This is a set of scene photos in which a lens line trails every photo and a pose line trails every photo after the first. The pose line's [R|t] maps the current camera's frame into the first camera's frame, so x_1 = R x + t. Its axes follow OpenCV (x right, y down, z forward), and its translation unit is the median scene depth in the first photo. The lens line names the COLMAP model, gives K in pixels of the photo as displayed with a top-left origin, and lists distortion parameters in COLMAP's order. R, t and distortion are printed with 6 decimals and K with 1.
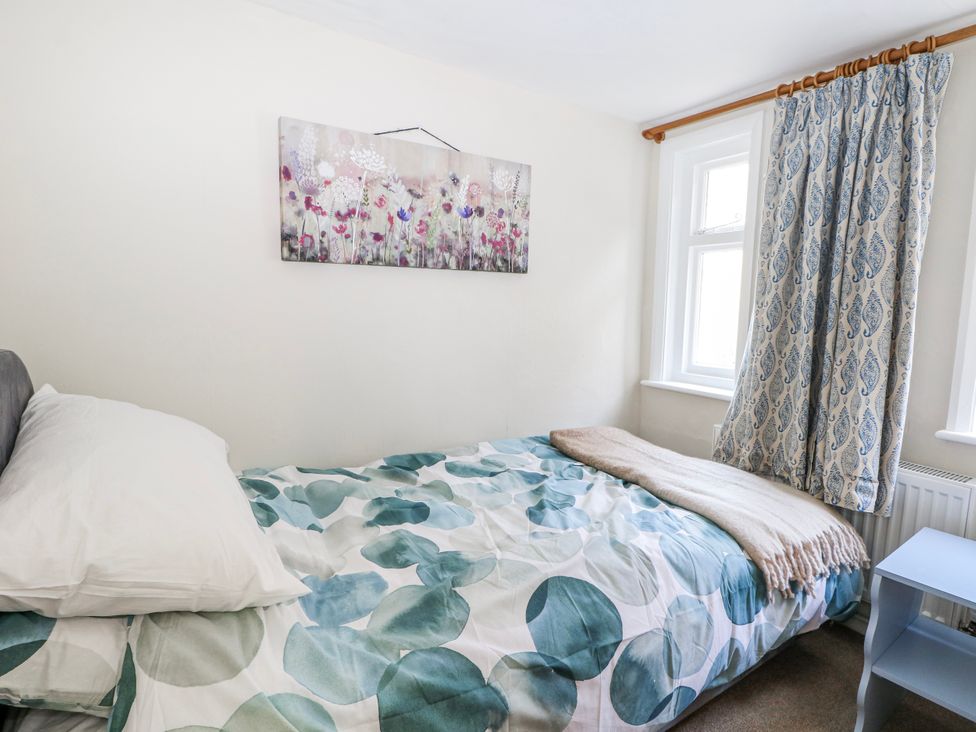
lens RADIAL K [[522.1, 0, 493.5], [0, 522.1, 365.9], [0, 0, 1]] dist [-0.005977, -0.012445]
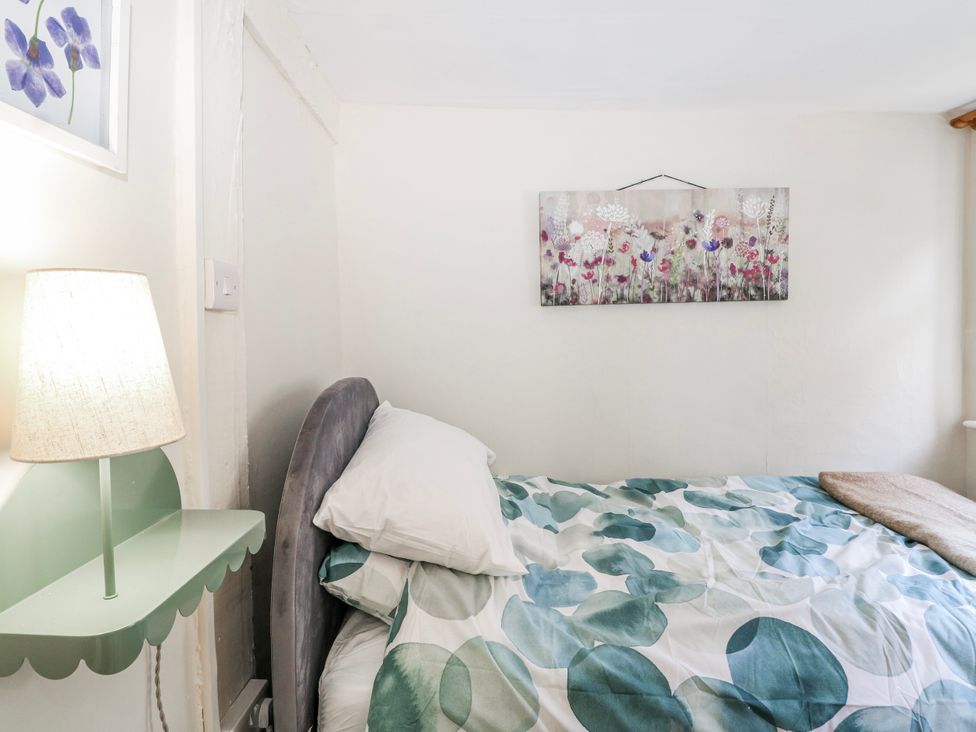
lens RADIAL K [[504.0, 0, 485.7], [0, 504.0, 362.4], [0, 0, 1]] dist [-0.020103, -0.006029]
pose [[0.842872, -0.008430, -0.538048, 0.121859], [-0.025720, 0.998103, -0.055929, -0.000872], [0.537499, 0.060980, 0.841057, -0.057017]]
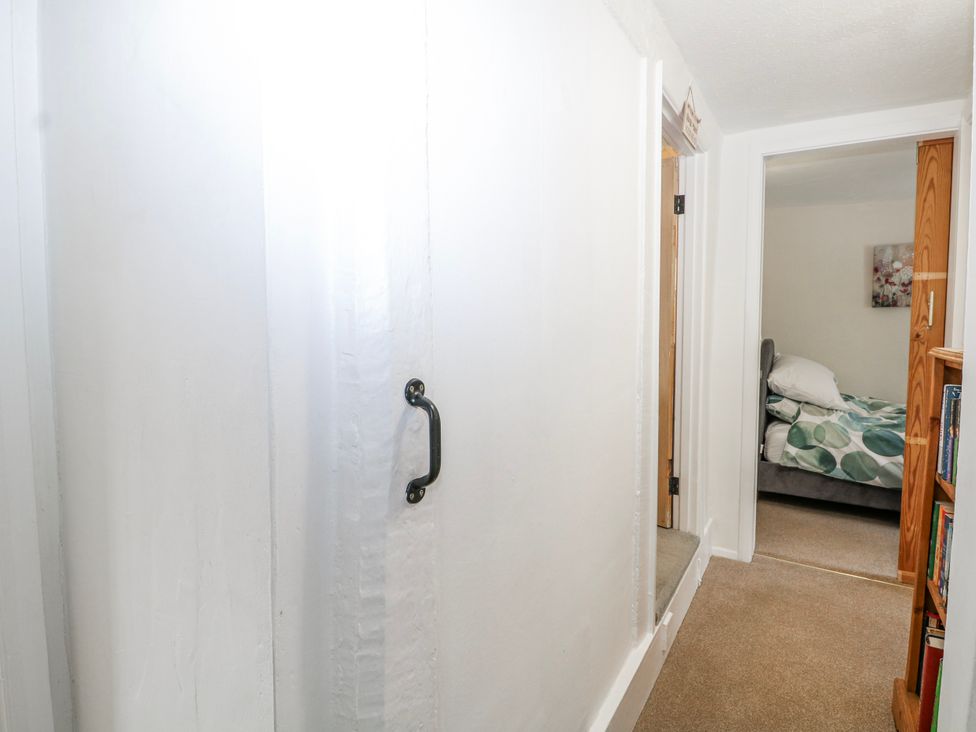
lens RADIAL K [[522.1, 0, 482.9], [0, 522.1, 364.9], [0, 0, 1]] dist [-0.005977, -0.012445]
pose [[0.409763, 0.041267, -0.911258, 0.983678], [-0.096545, 0.995327, 0.001661, 0.210480], [0.907069, 0.087297, 0.411832, -1.469330]]
